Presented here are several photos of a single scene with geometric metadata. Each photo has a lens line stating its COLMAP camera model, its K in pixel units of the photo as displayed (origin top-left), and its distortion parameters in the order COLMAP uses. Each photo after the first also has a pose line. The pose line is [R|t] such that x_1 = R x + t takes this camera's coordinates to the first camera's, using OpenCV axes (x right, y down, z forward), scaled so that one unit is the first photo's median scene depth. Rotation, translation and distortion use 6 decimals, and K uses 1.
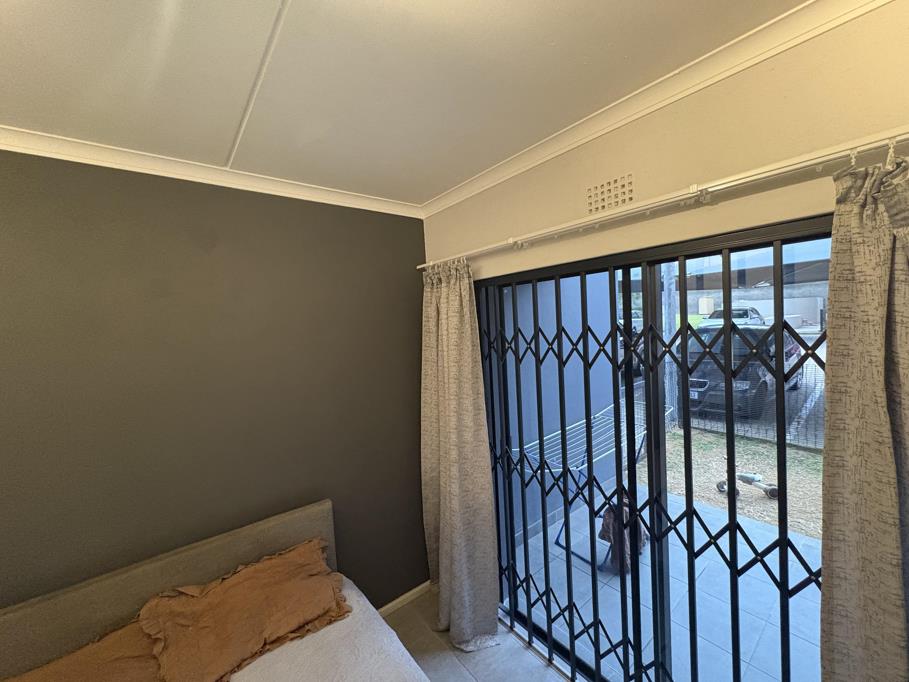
lens RADIAL K [[364.9, 0, 454.5], [0, 364.9, 341.0], [0, 0, 1]] dist [0.002226, 0.000329]
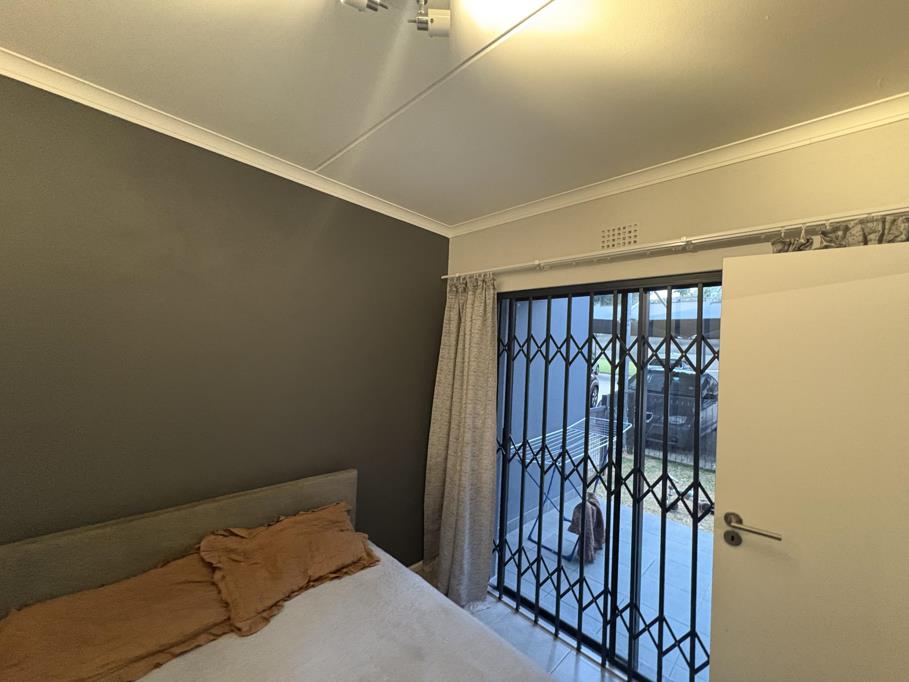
lens RADIAL K [[364.9, 0, 454.5], [0, 364.9, 341.0], [0, 0, 1]] dist [0.002226, 0.000329]
pose [[0.987092, 0.104318, 0.121519, -0.239099], [-0.094650, 0.992061, -0.082798, 0.120162], [-0.129192, 0.070228, 0.989130, -0.184118]]
